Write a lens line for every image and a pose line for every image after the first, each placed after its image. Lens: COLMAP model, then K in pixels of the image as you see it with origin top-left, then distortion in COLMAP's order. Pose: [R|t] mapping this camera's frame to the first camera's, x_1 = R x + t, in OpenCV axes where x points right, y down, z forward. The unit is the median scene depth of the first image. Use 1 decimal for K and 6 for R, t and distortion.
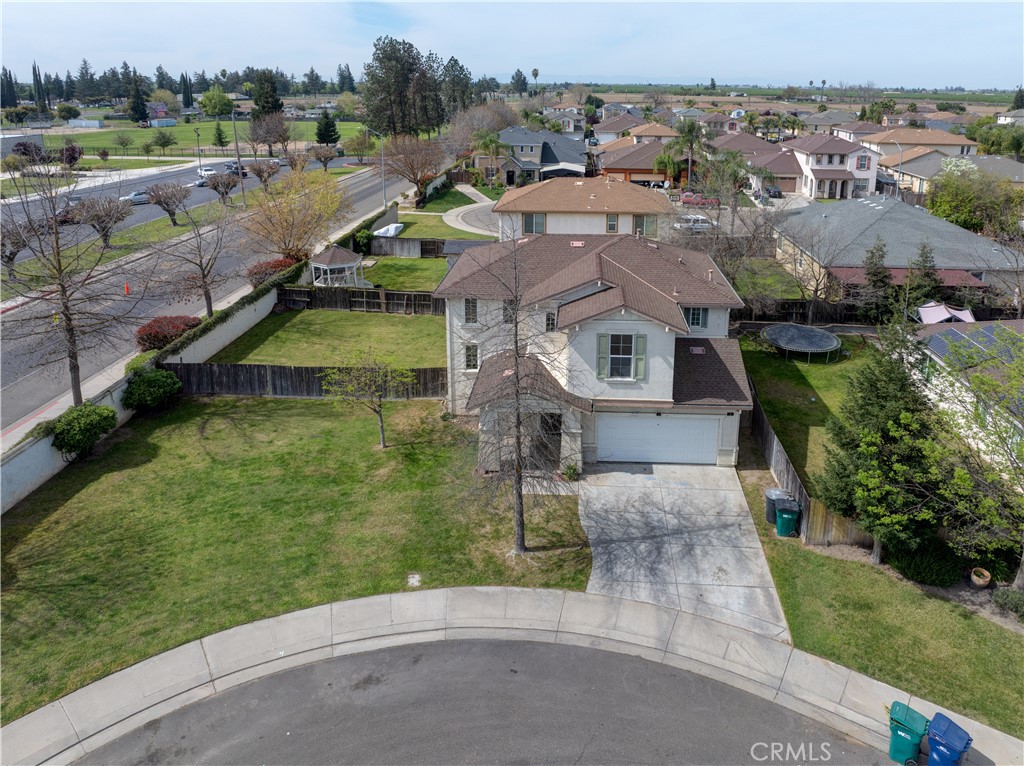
lens RADIAL K [[709.3, 0, 546.5], [0, 709.3, 266.2], [0, 0, 1]] dist [-0.033406, 0.001933]
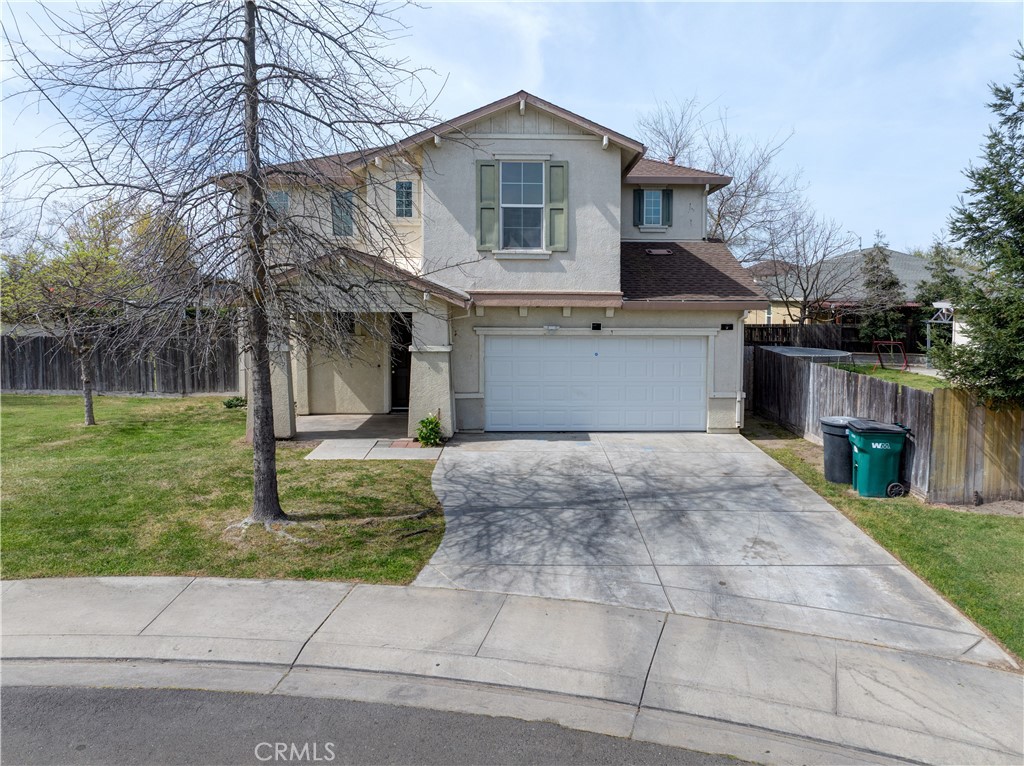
lens RADIAL K [[709.3, 0, 534.0], [0, 709.3, 347.3], [0, 0, 1]] dist [-0.033406, 0.001933]
pose [[0.997464, -0.008566, 0.070657, 0.090358], [0.020124, 0.986166, -0.164533, 0.384841], [-0.068270, 0.165537, 0.983838, 0.588516]]
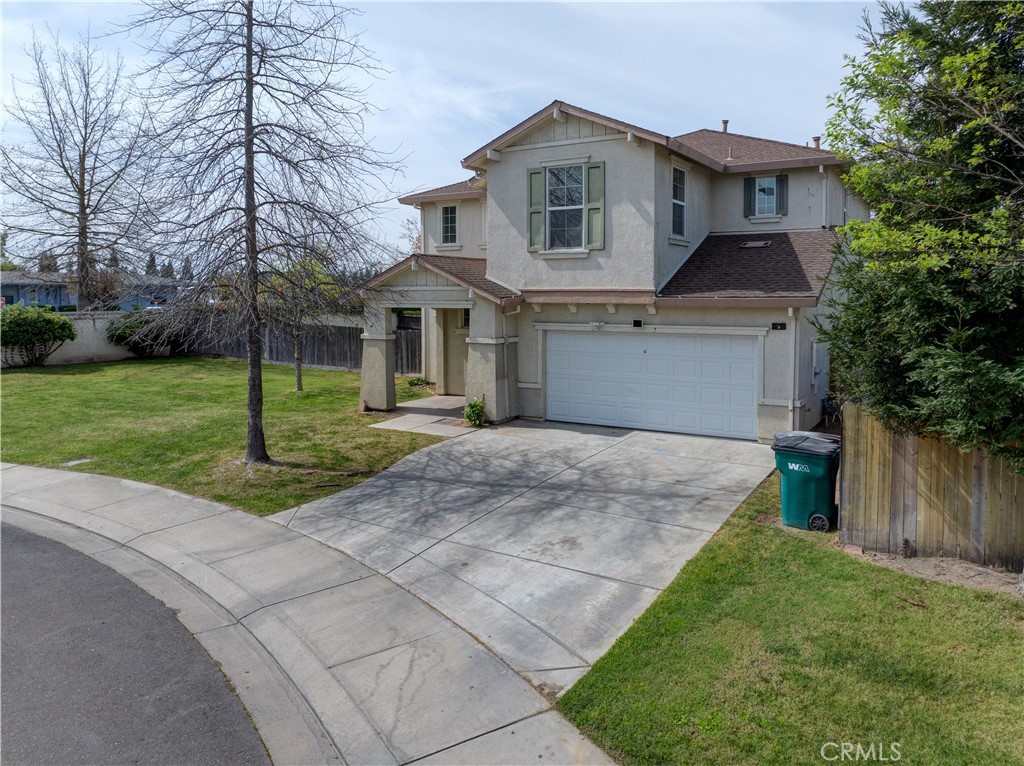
lens RADIAL K [[709.3, 0, 533.5], [0, 709.3, 336.3], [0, 0, 1]] dist [-0.033406, 0.001933]
pose [[0.886504, 0.017426, -0.462392, 0.414711], [-0.099414, 0.983128, -0.153547, 0.380155], [0.451915, 0.182088, 0.873279, 0.616936]]
